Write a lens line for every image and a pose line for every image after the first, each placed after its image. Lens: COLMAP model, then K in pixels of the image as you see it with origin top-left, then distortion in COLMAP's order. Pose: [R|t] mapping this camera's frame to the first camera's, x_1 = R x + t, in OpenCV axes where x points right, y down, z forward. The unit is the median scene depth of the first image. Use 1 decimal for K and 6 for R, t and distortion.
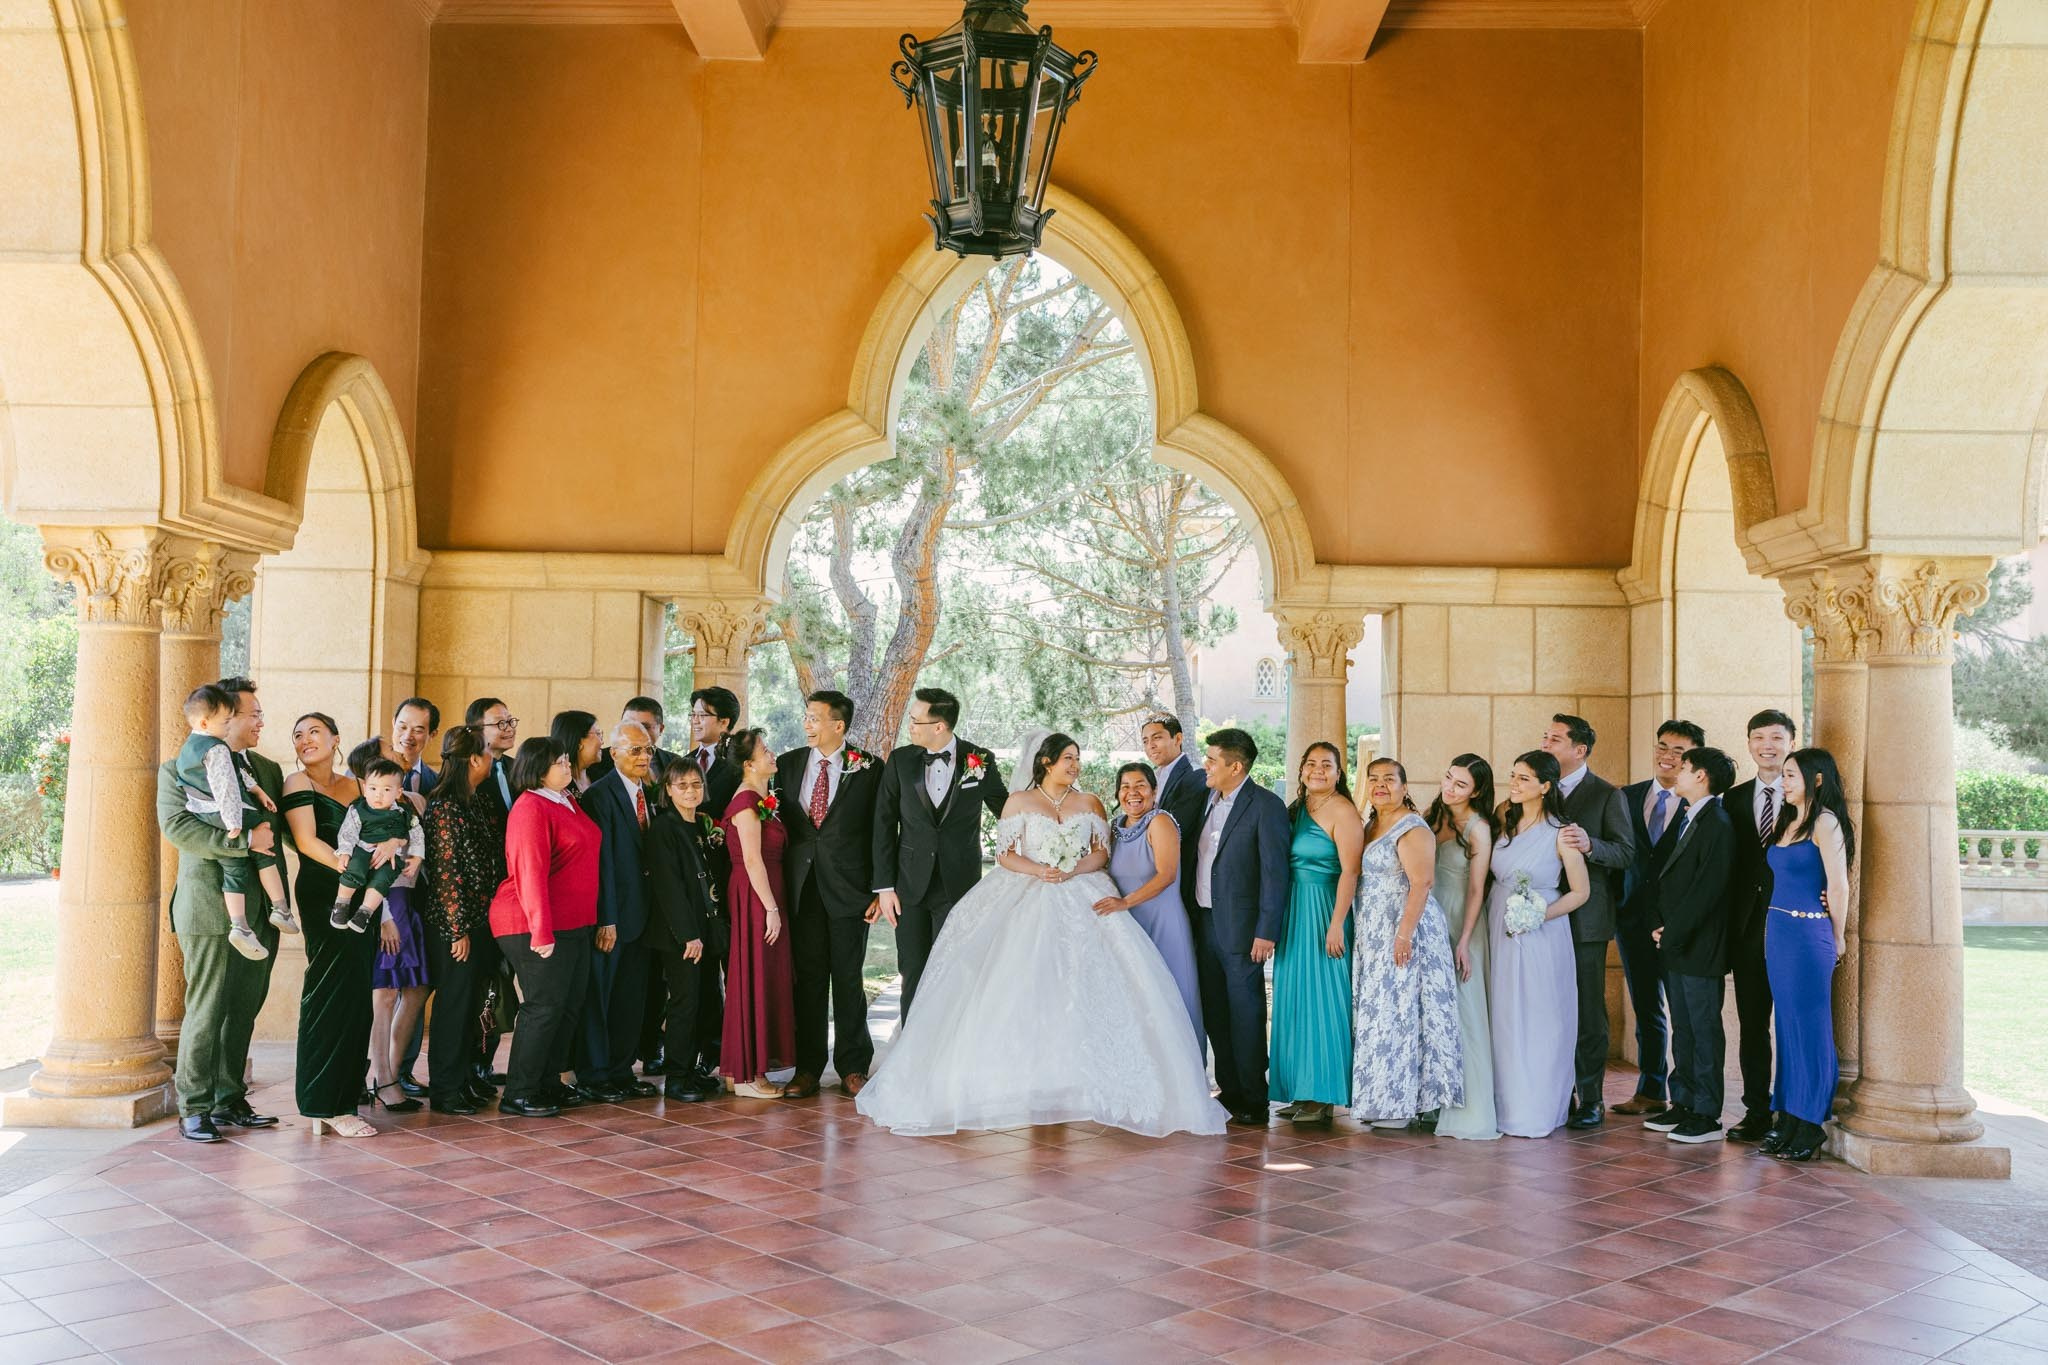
lens RADIAL K [[1933.8, 0, 1029.2], [0, 1933.8, 688.5], [0, 0, 1]] dist [0.004688, 0.000548]
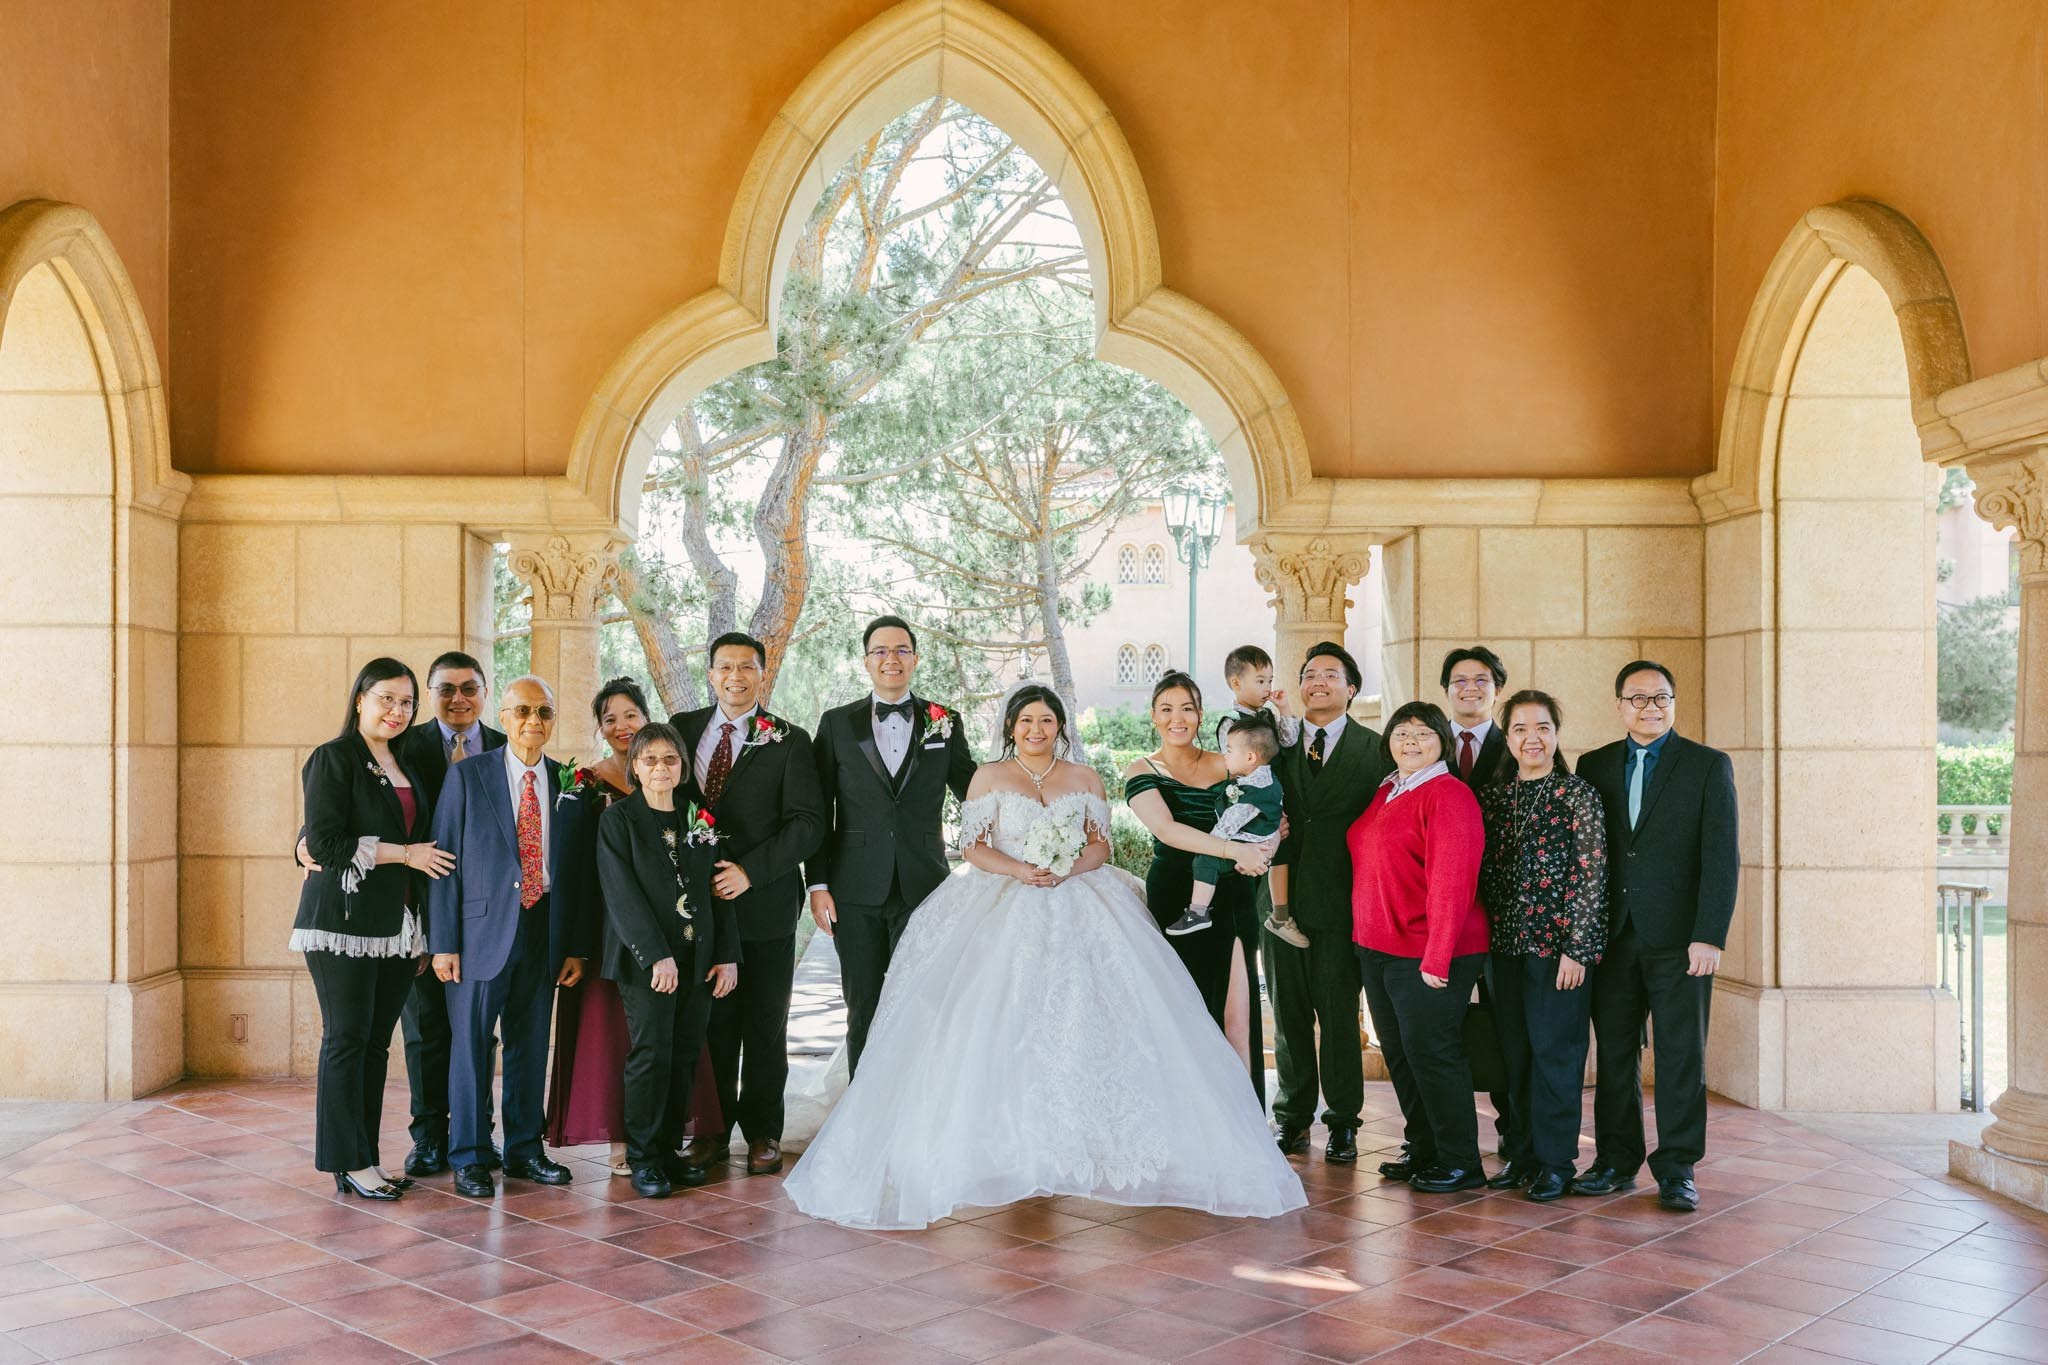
lens RADIAL K [[1853.6, 0, 904.1], [0, 1853.6, 770.5], [0, 0, 1]] dist [0.010548, -0.006498]
pose [[0.999576, -0.015768, 0.024498, -0.040257], [0.014759, 0.999057, 0.040827, 0.022367], [-0.025119, -0.040448, 0.998866, 0.235199]]
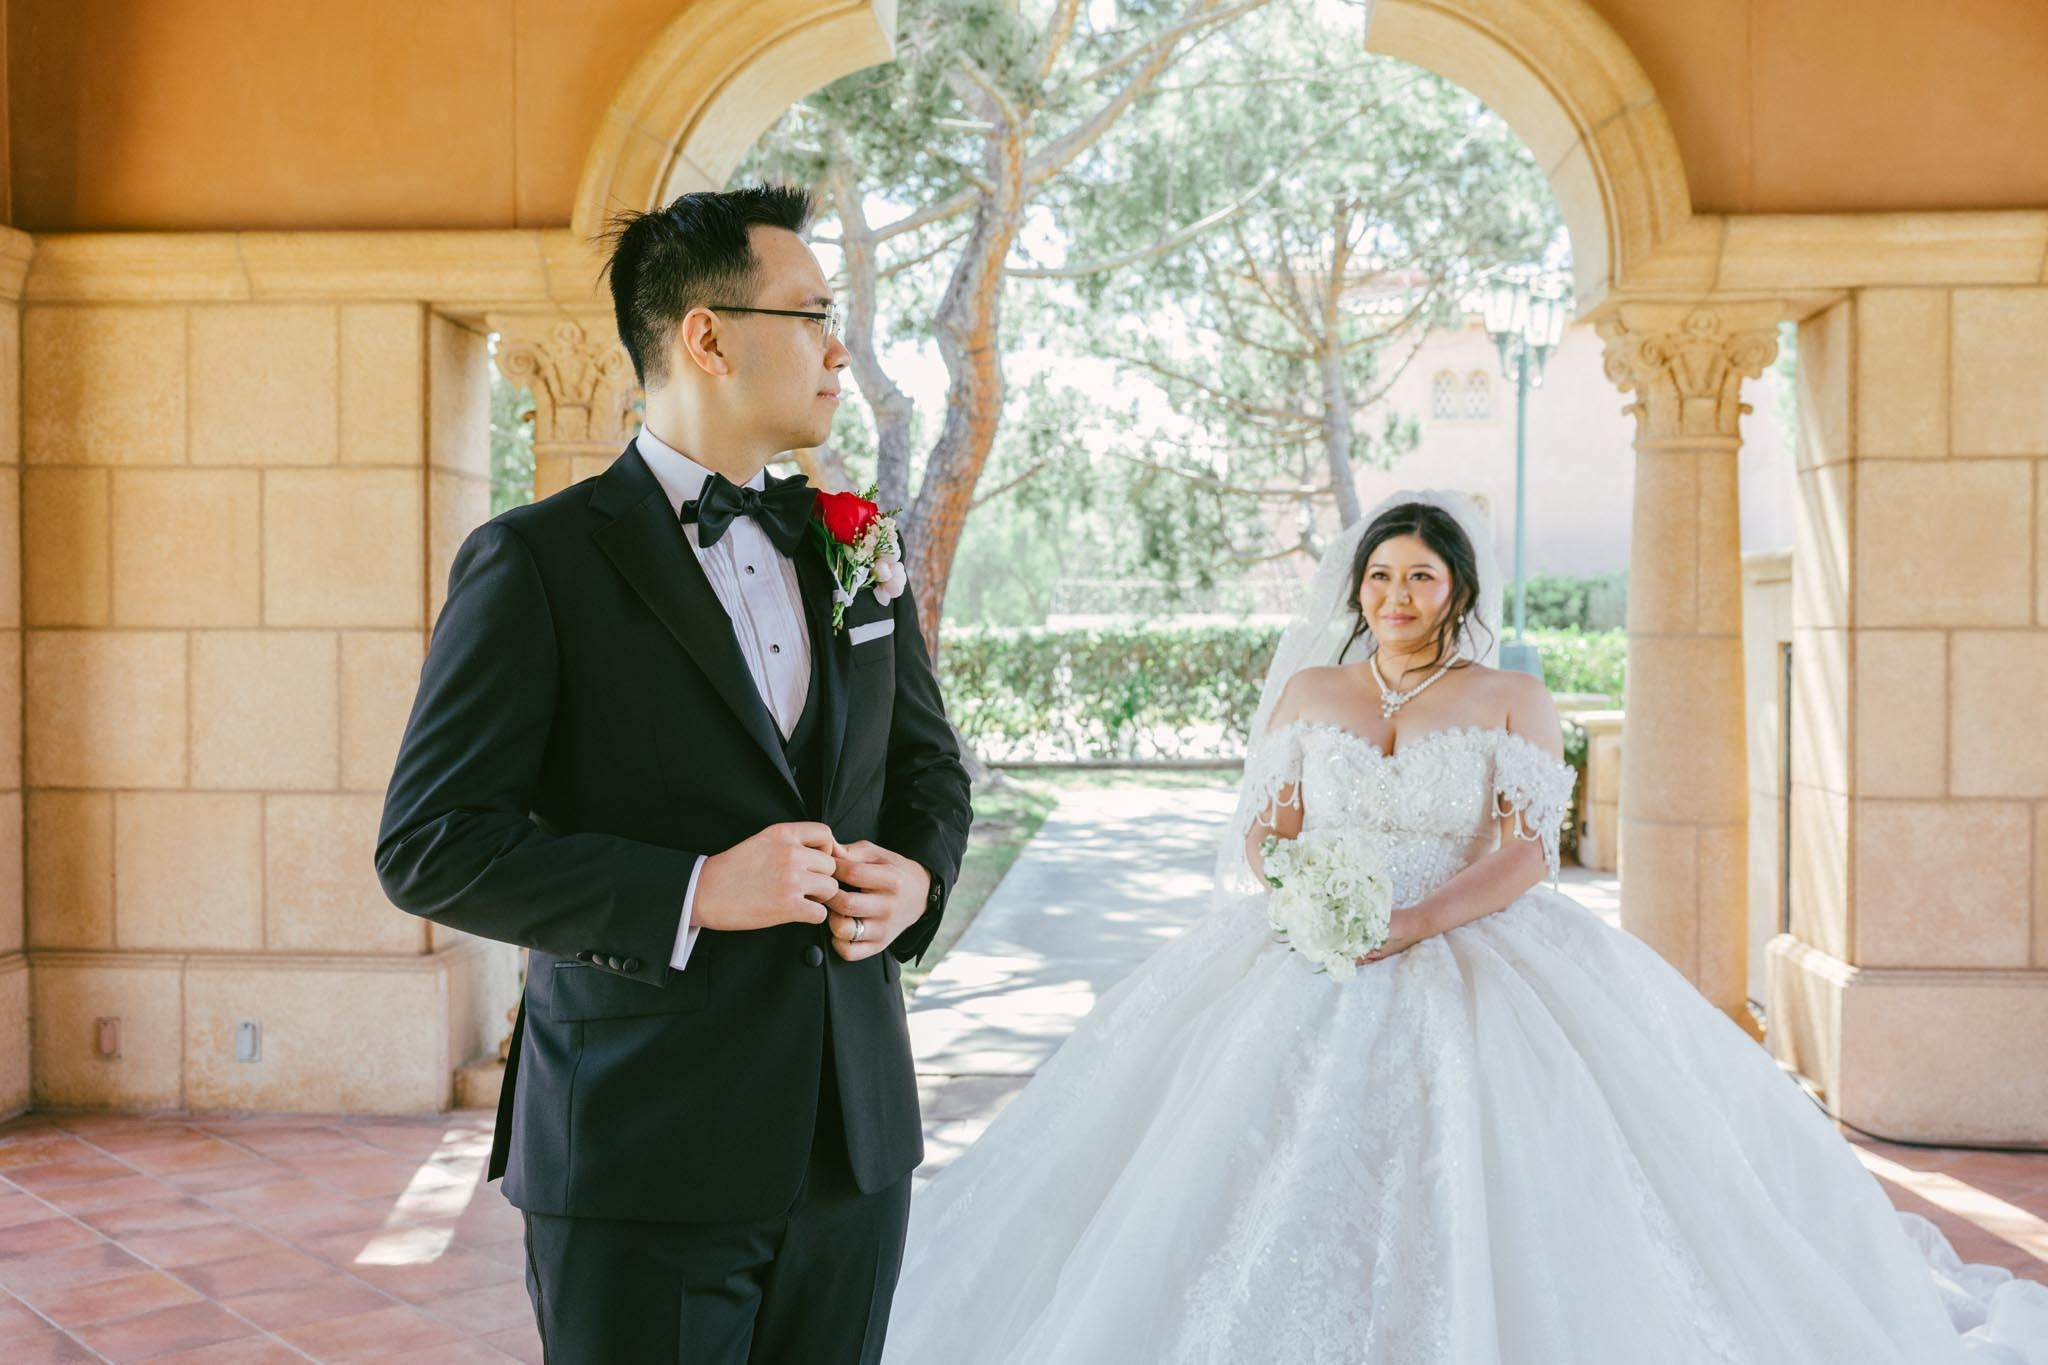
lens RADIAL K [[2213.9, 0, 1030.3], [0, 2213.9, 680.6], [0, 0, 1]] dist [0.011832, -0.003177]
pose [[0.999223, -0.017827, -0.035156, -0.011725], [0.019656, 0.998434, 0.052380, 0.026310], [0.034167, -0.053030, 0.998008, 0.386440]]
